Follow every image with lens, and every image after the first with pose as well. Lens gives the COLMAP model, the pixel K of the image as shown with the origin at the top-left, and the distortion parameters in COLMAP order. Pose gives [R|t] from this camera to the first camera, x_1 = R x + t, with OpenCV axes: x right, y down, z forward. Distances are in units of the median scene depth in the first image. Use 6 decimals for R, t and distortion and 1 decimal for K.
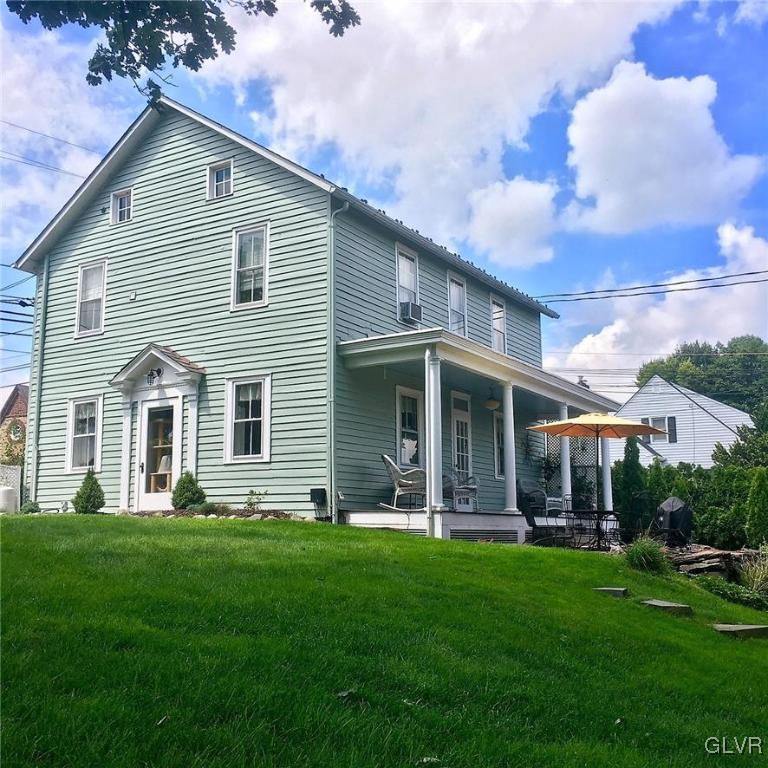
lens RADIAL K [[905.2, 0, 388.4], [0, 905.2, 378.5], [0, 0, 1]] dist [0.074249, 0.000000]
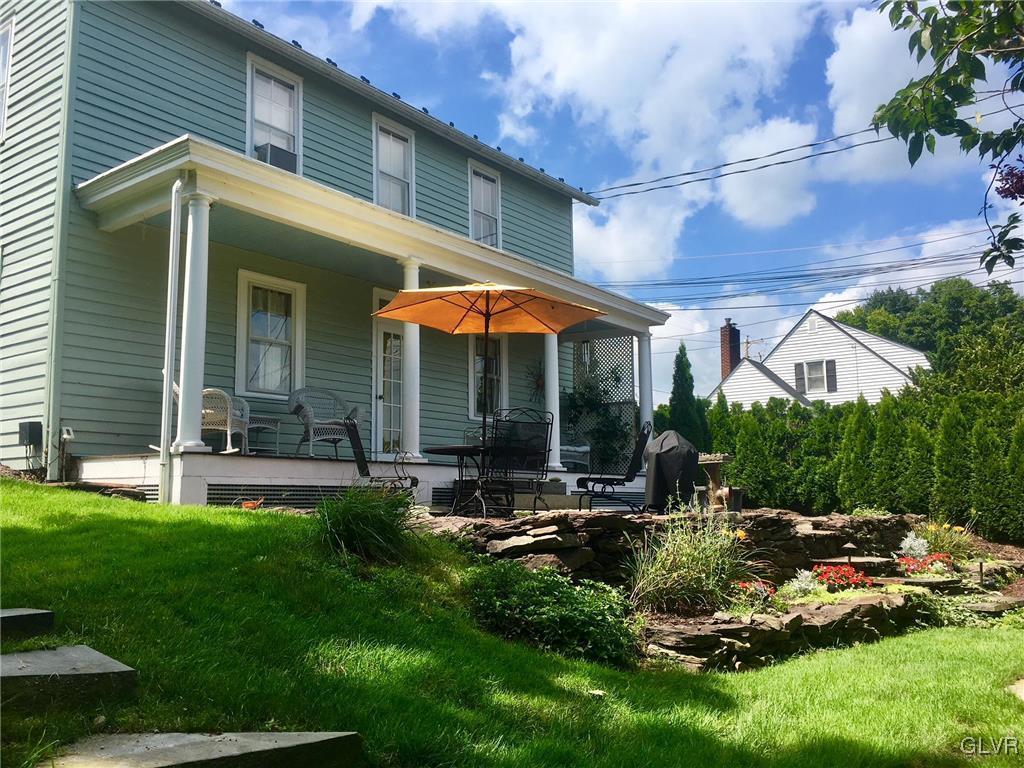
lens RADIAL K [[877.1, 0, 501.8], [0, 877.1, 385.4], [0, 0, 1]] dist [0.051243, -0.044862]
pose [[0.991121, -0.029949, -0.129545, 0.235436], [0.033321, 0.999158, 0.023940, 0.070074], [0.128719, -0.028044, 0.991285, 0.343696]]
